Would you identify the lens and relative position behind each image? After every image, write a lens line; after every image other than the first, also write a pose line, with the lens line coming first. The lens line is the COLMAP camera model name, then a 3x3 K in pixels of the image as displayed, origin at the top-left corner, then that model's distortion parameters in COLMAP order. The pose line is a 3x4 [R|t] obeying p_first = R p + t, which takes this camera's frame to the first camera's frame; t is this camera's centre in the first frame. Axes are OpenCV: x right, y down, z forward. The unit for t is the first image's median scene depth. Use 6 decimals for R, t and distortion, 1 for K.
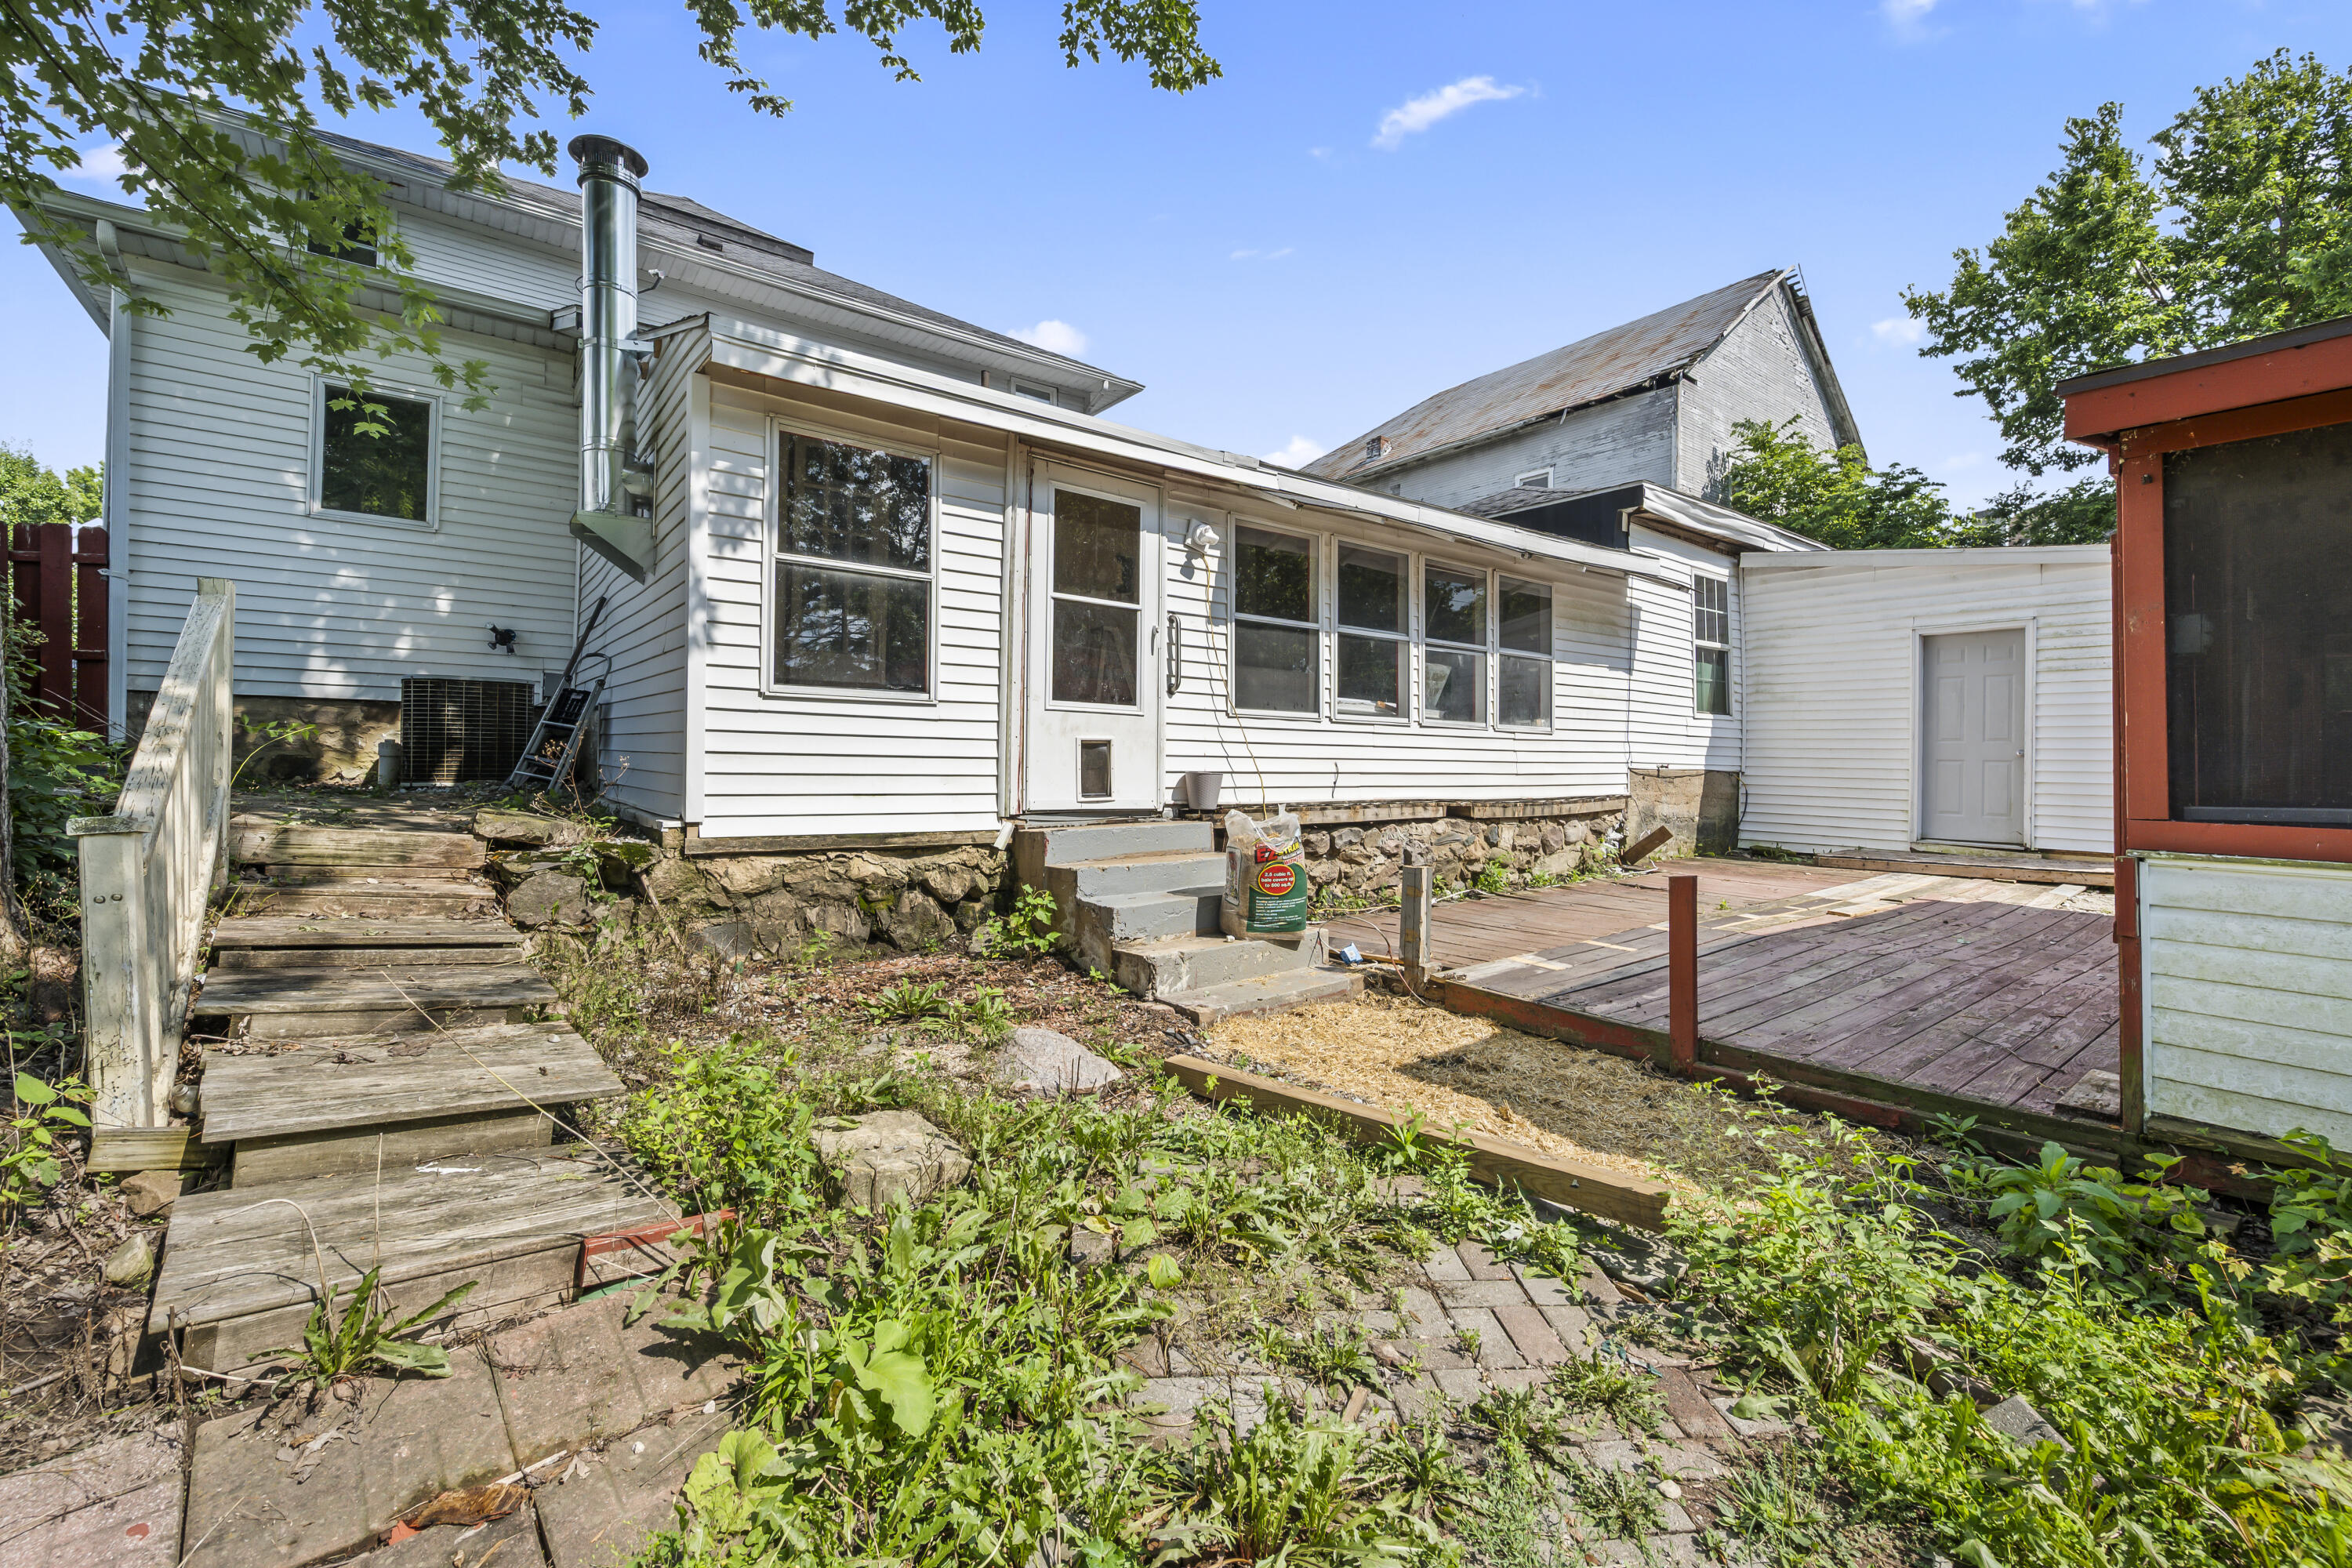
lens RADIAL K [[978.1, 0, 1175.8], [0, 978.1, 768.2], [0, 0, 1]] dist [-0.000046, -0.000108]
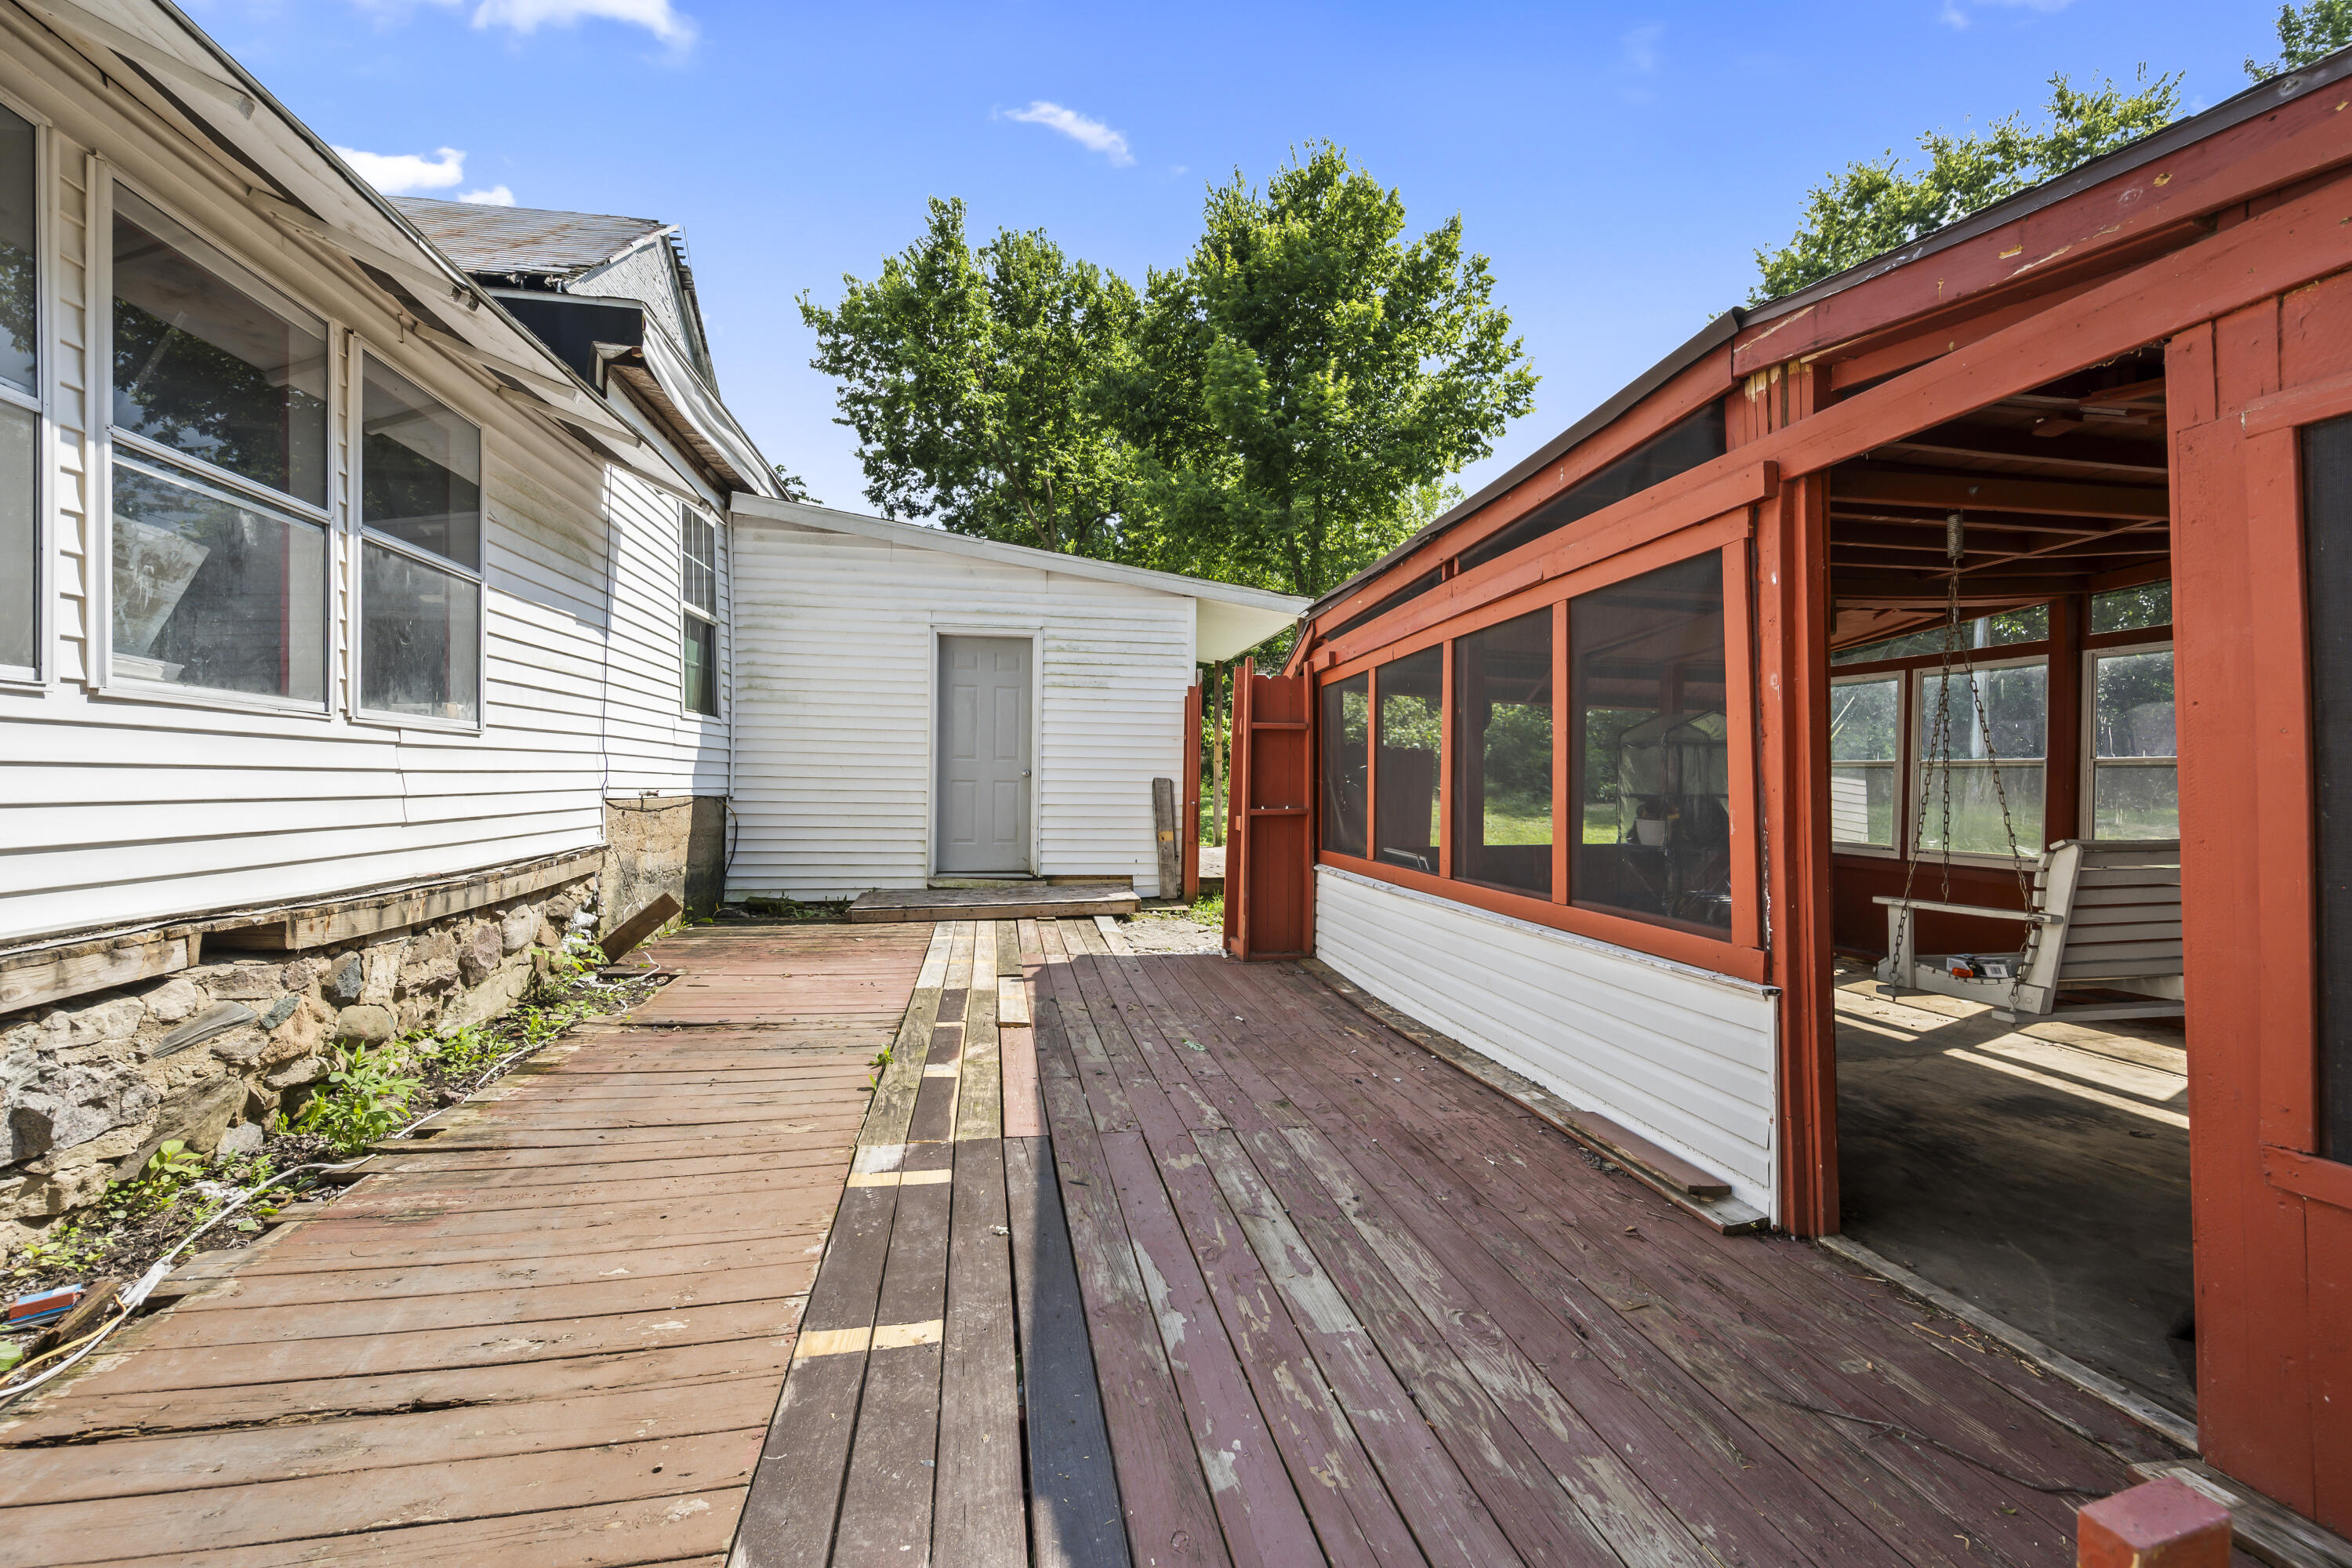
lens RADIAL K [[978.1, 0, 1175.8], [0, 978.1, 768.2], [0, 0, 1]] dist [-0.000046, -0.000108]
pose [[0.460788, 0.003668, 0.887503, 0.105737], [0.004599, 0.999968, -0.006520, -0.012907], [-0.887498, 0.007086, 0.460757, 0.438387]]
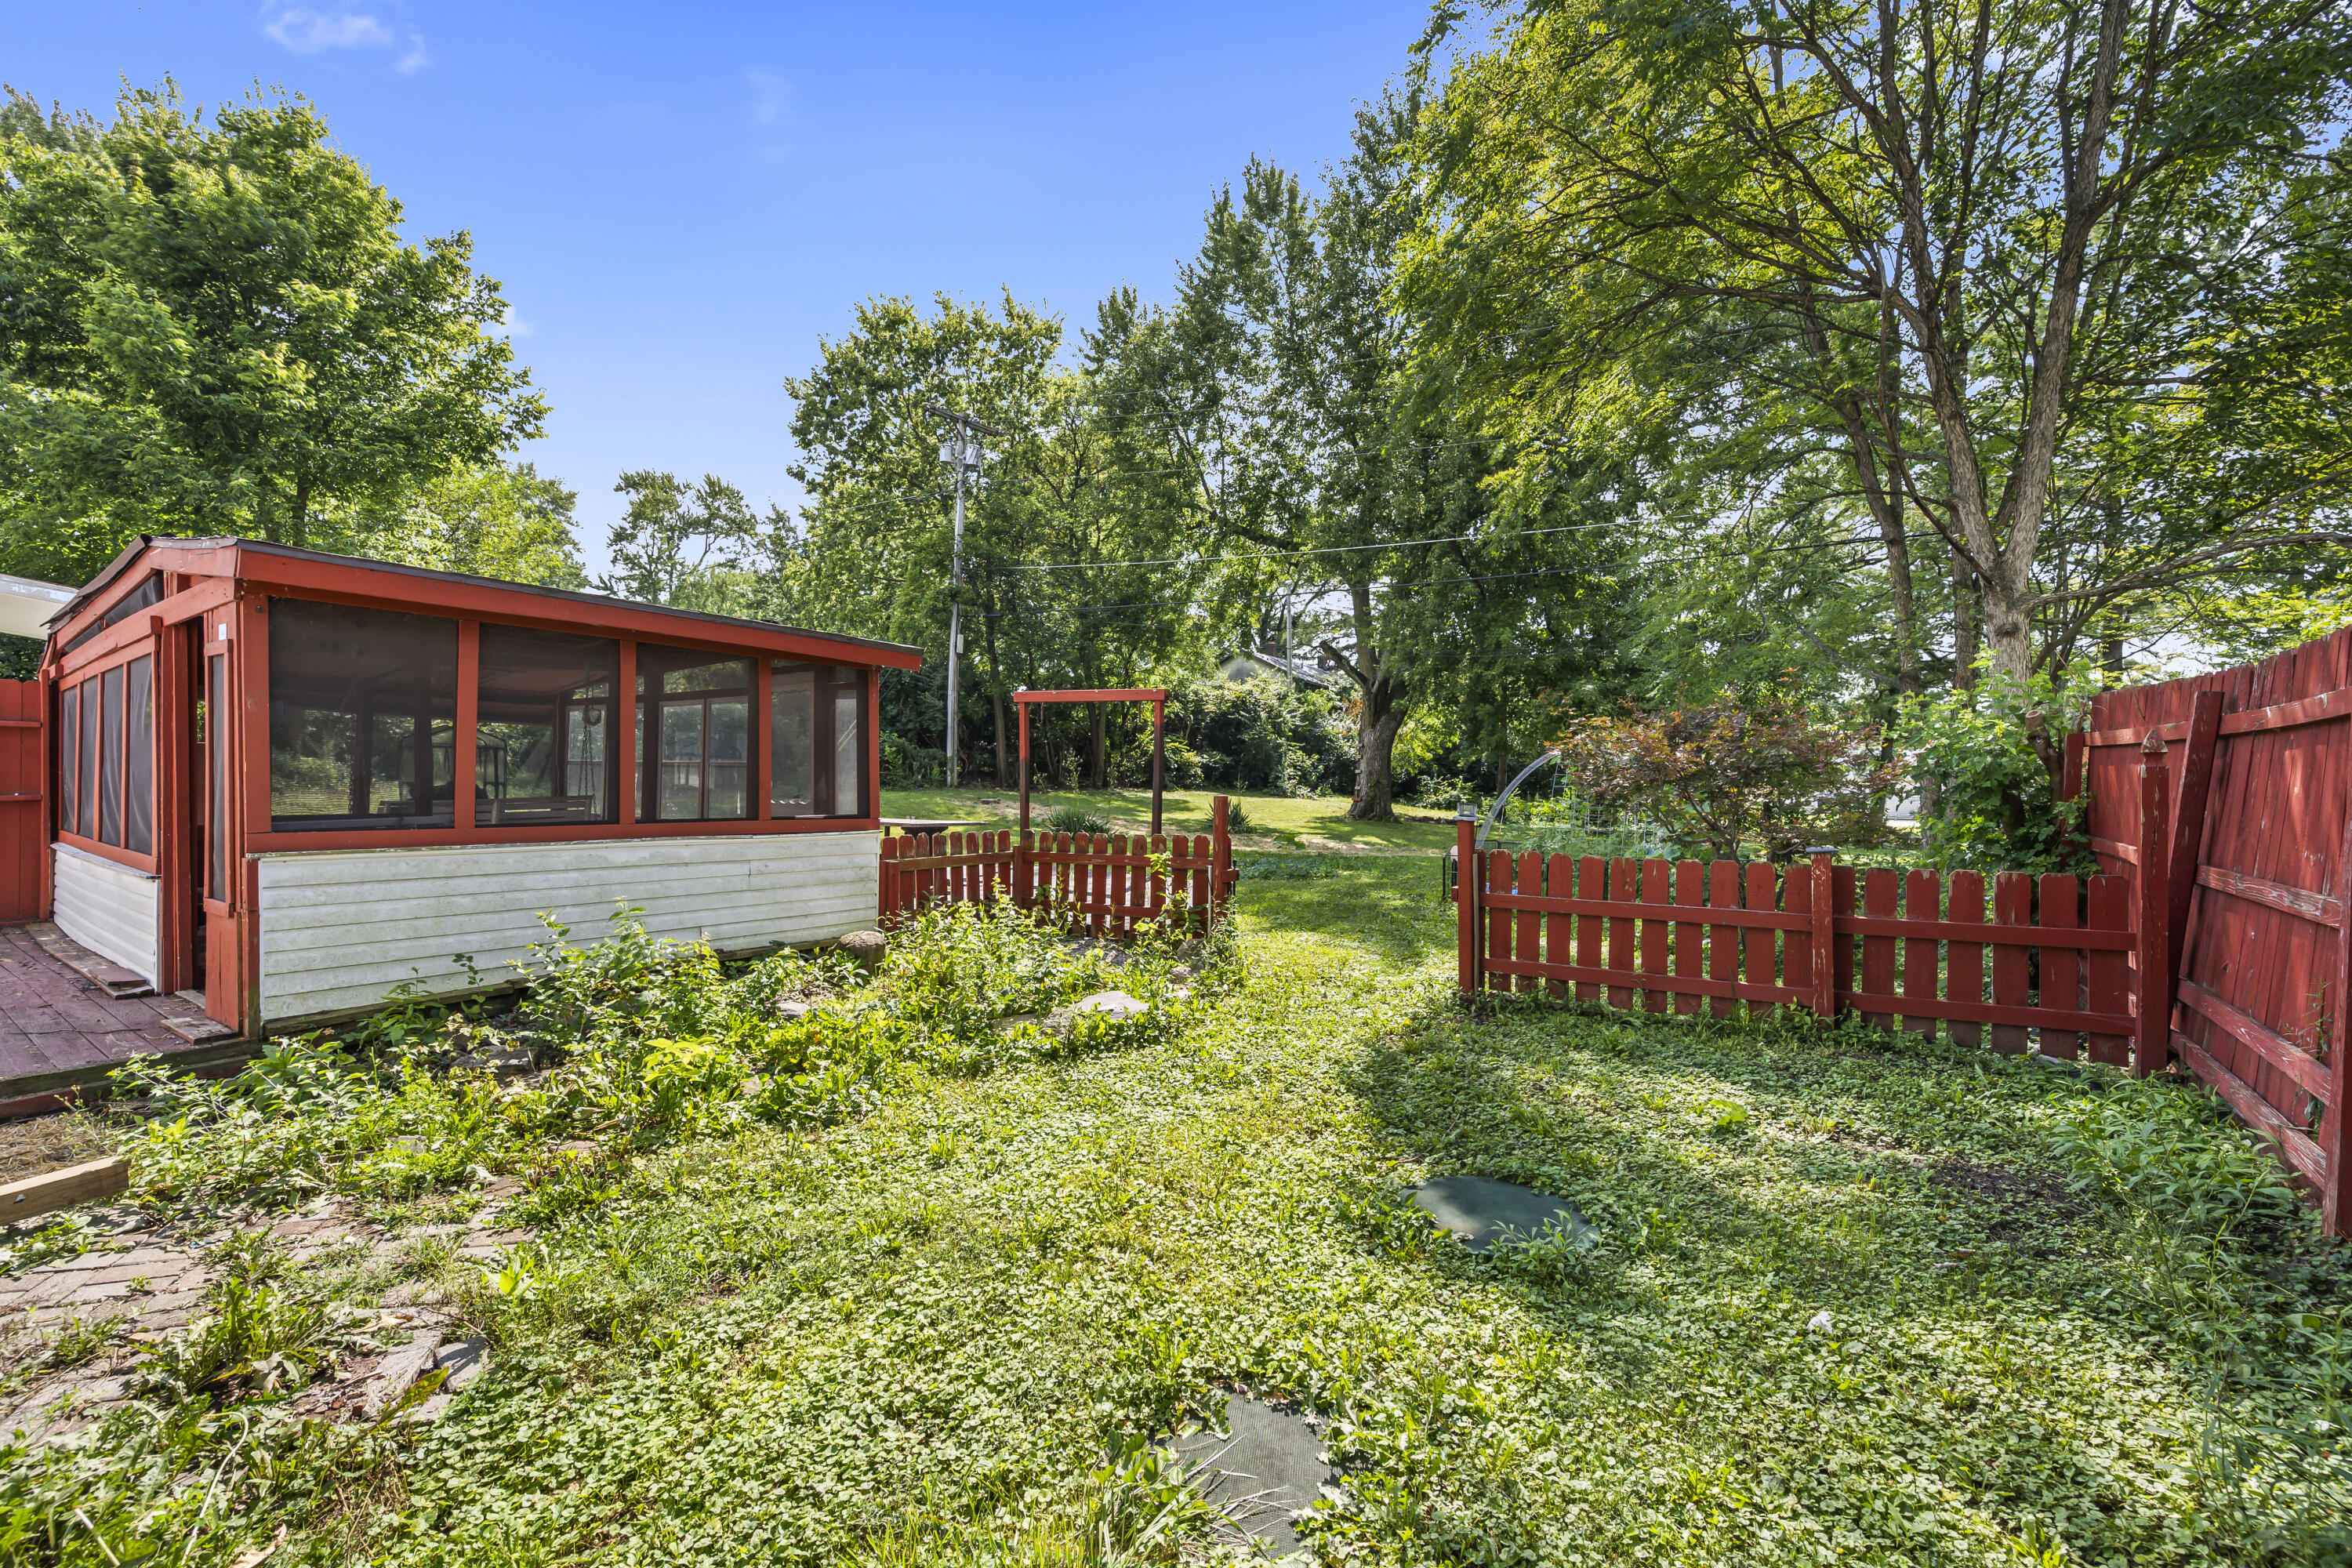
lens RADIAL K [[978.1, 0, 1175.8], [0, 978.1, 768.2], [0, 0, 1]] dist [-0.000046, -0.000108]
pose [[-0.292794, -0.002649, 0.956172, -0.276880], [-0.008779, 0.999961, 0.000082, -0.018708], [-0.956135, -0.008370, -0.292806, 0.022472]]
